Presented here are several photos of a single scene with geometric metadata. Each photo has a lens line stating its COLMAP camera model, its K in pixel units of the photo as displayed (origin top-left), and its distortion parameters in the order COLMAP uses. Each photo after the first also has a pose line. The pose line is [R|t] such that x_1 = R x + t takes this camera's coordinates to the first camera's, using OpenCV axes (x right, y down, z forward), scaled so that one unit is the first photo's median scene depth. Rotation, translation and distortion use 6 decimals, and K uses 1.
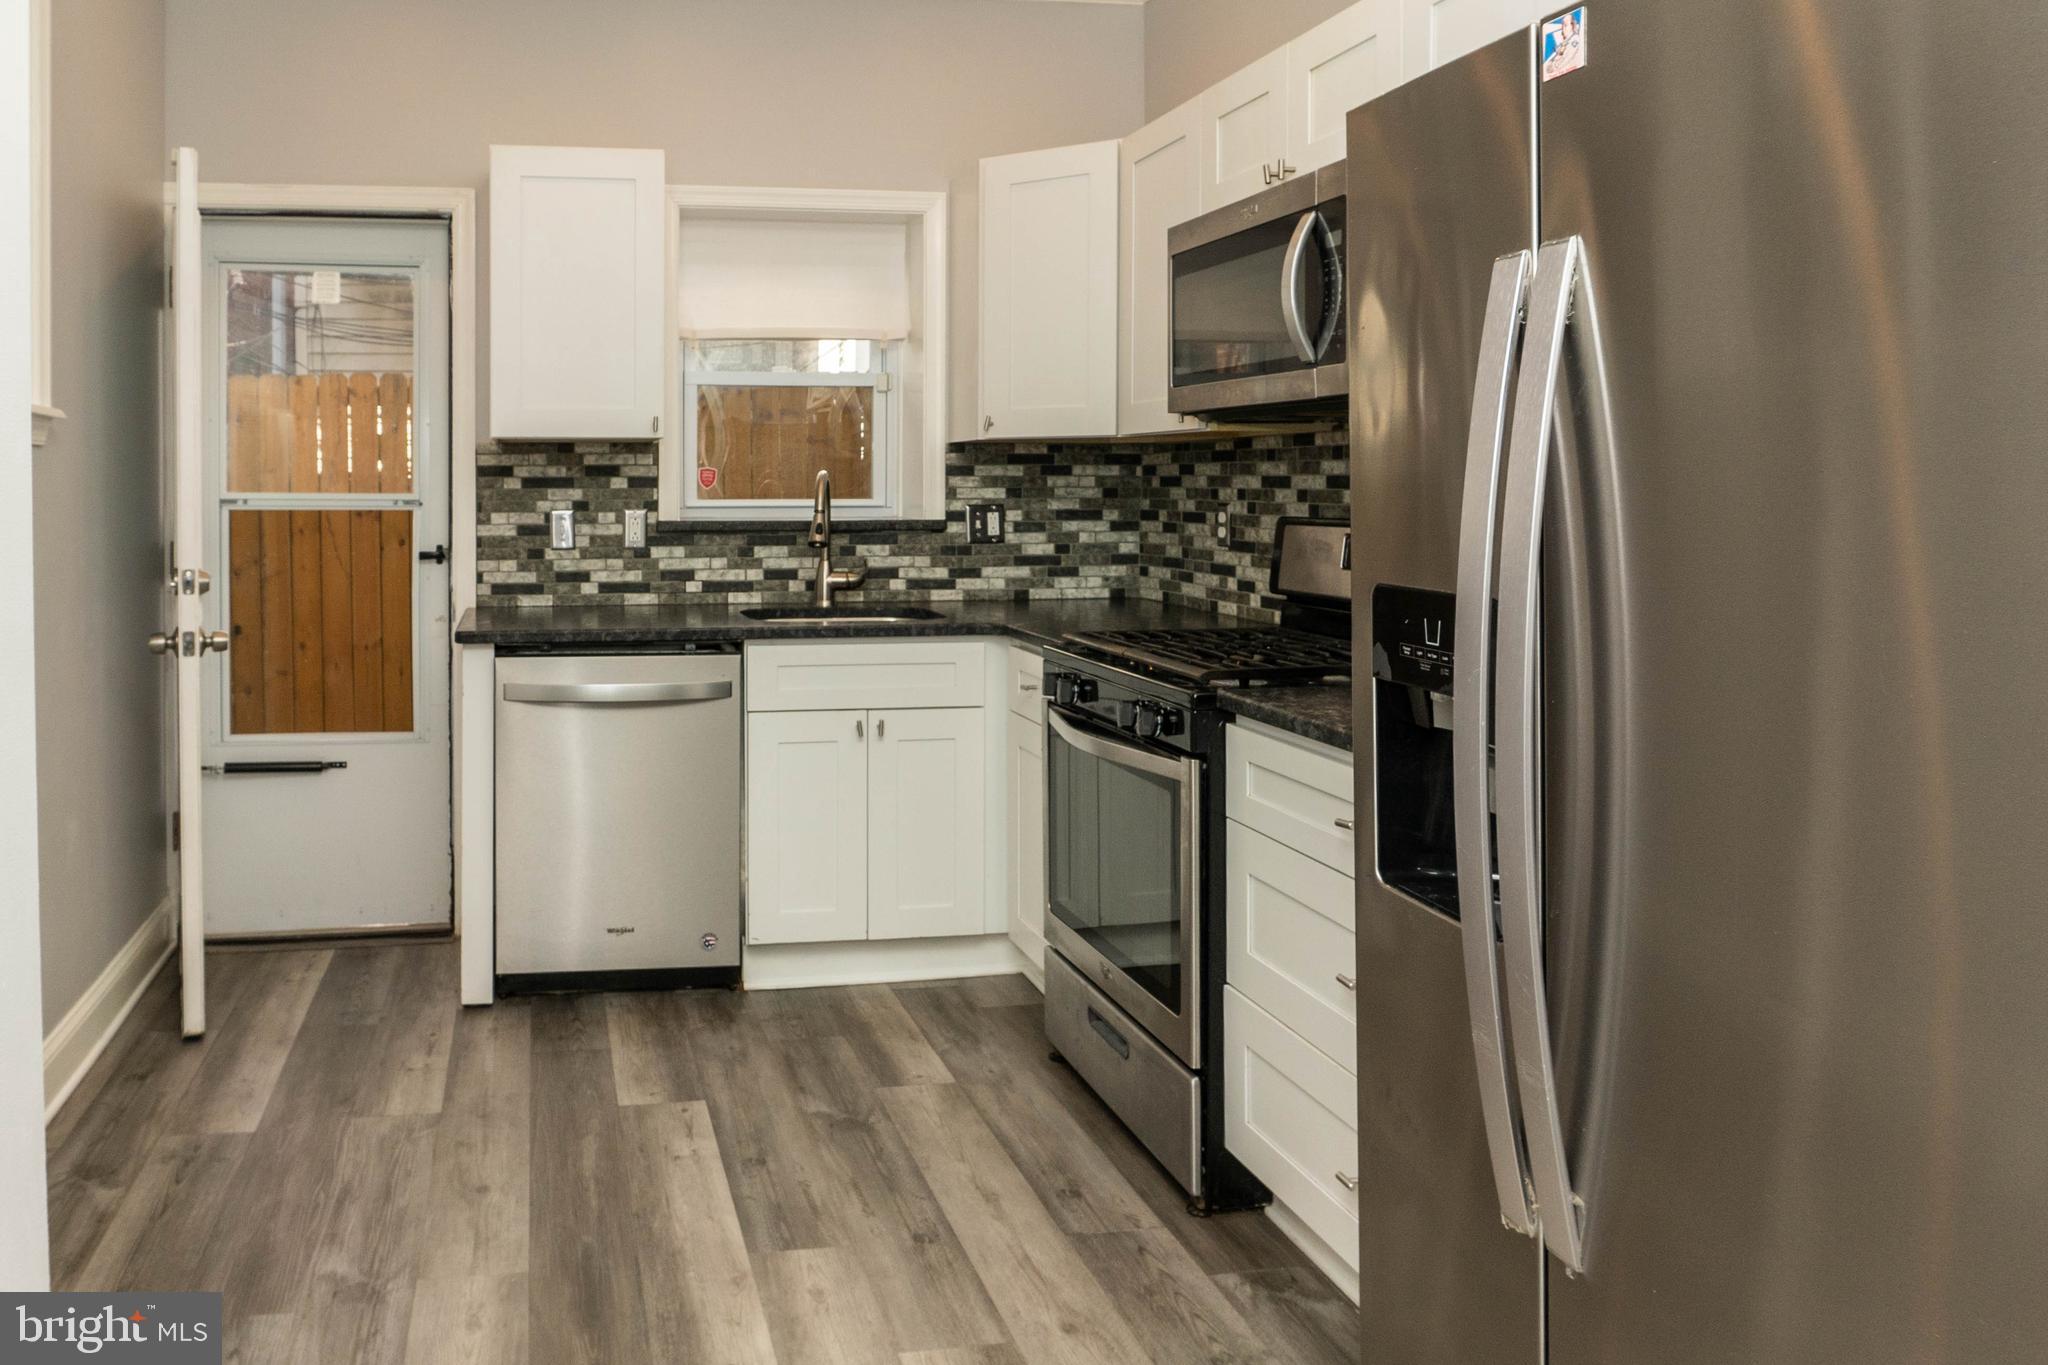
lens RADIAL K [[1584.9, 0, 867.5], [0, 1584.9, 555.0], [0, 0, 1]] dist [-0.008189, -0.001633]
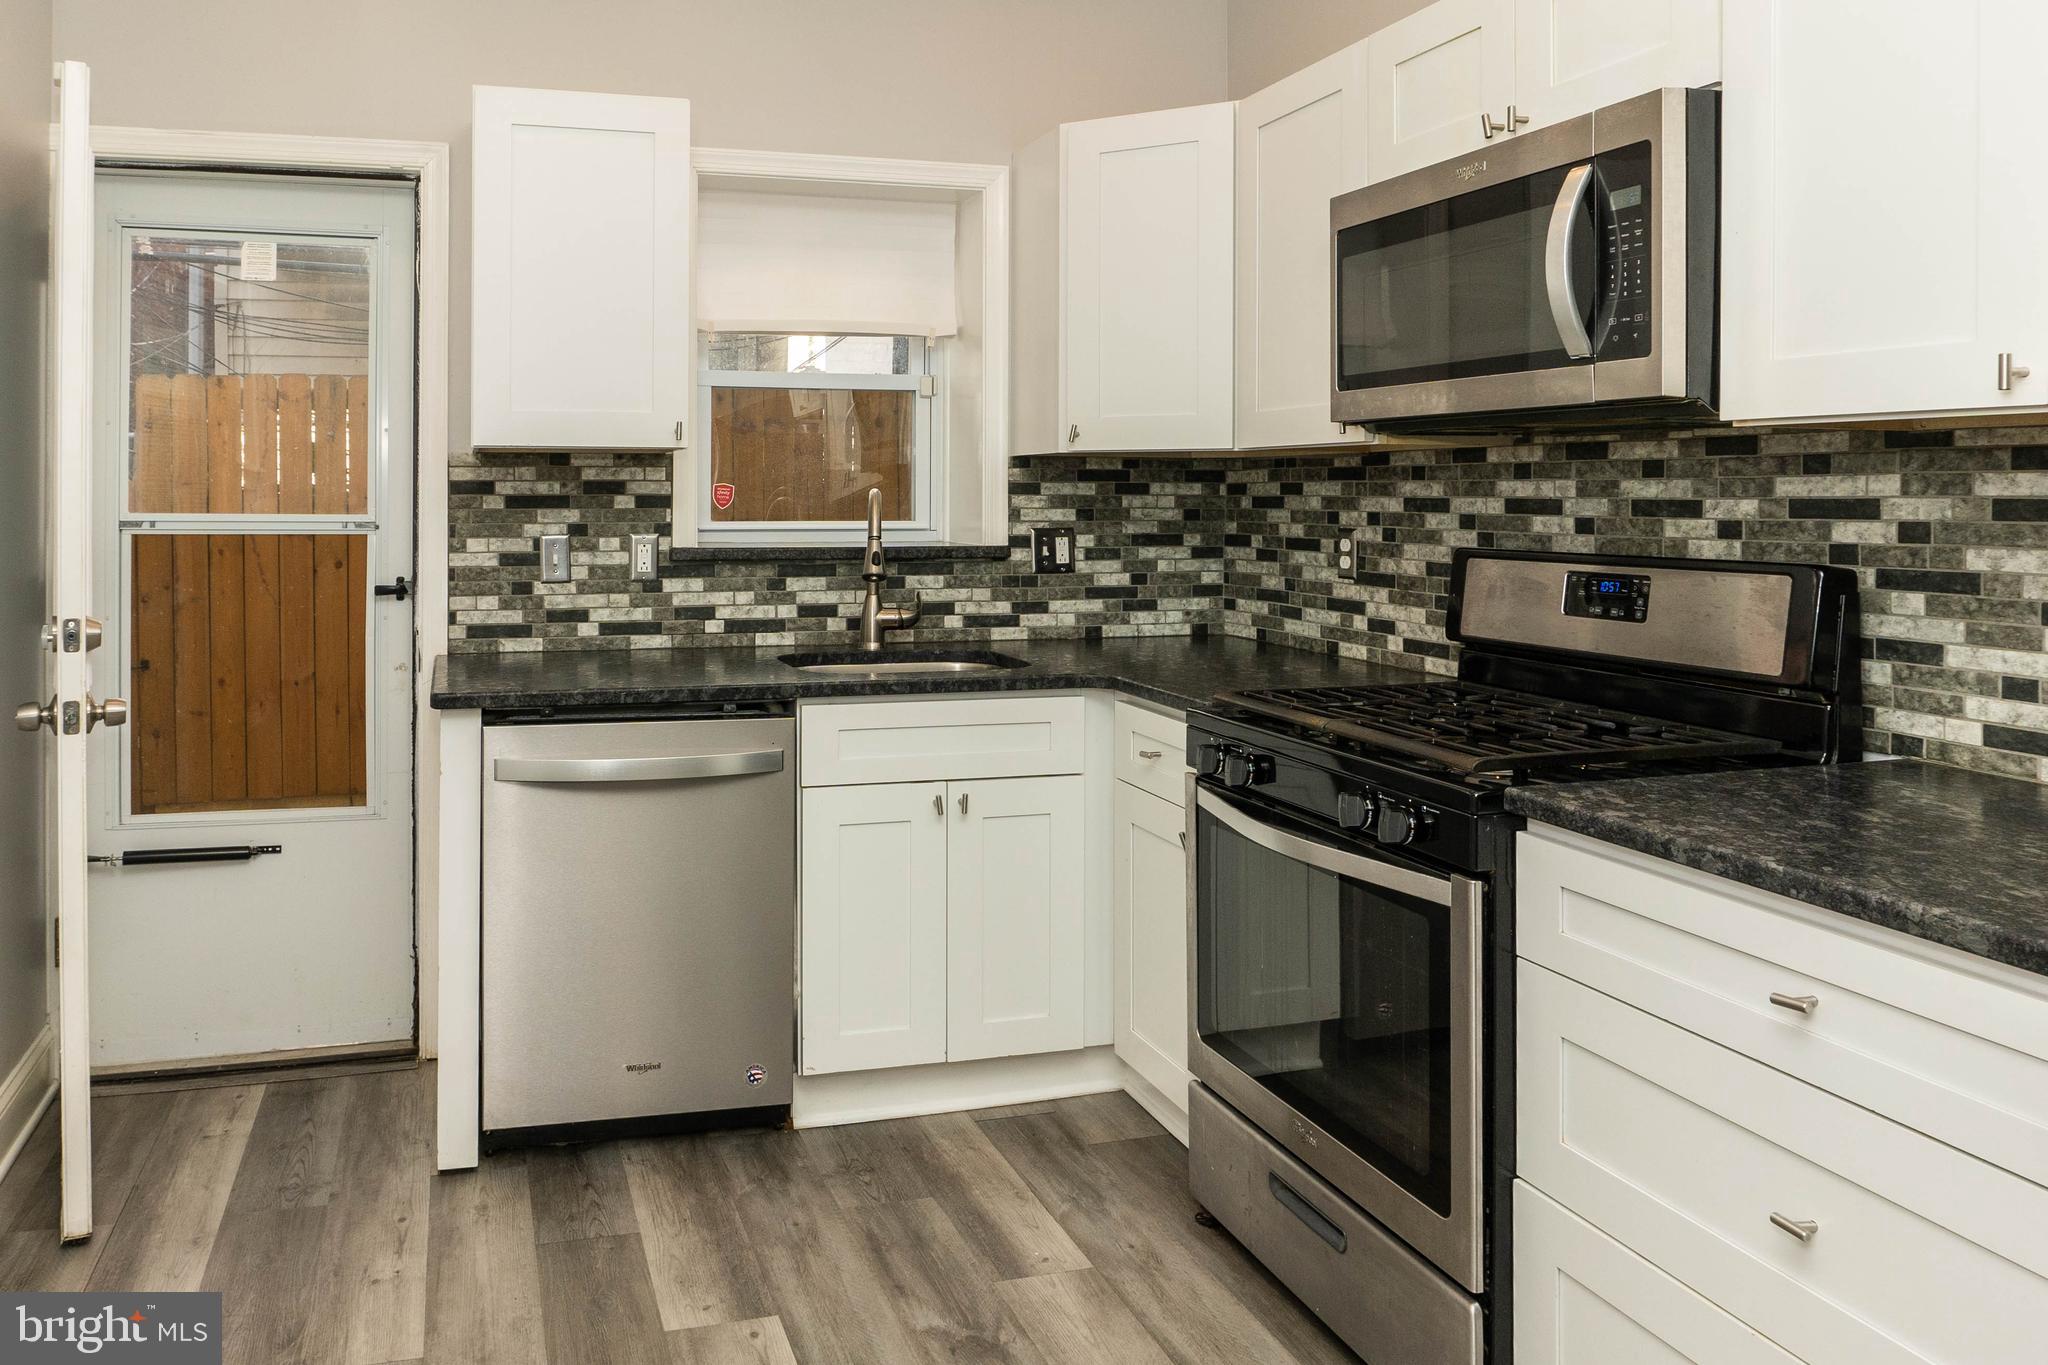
lens RADIAL K [[1629.8, 0, 1015.8], [0, 1629.8, 541.0], [0, 0, 1]] dist [-0.014194, -0.010528]
pose [[0.993622, 0.000637, 0.112759, -0.050609], [0.001455, 0.999828, -0.018471, -0.009254], [-0.112752, 0.018518, 0.993451, 0.133079]]
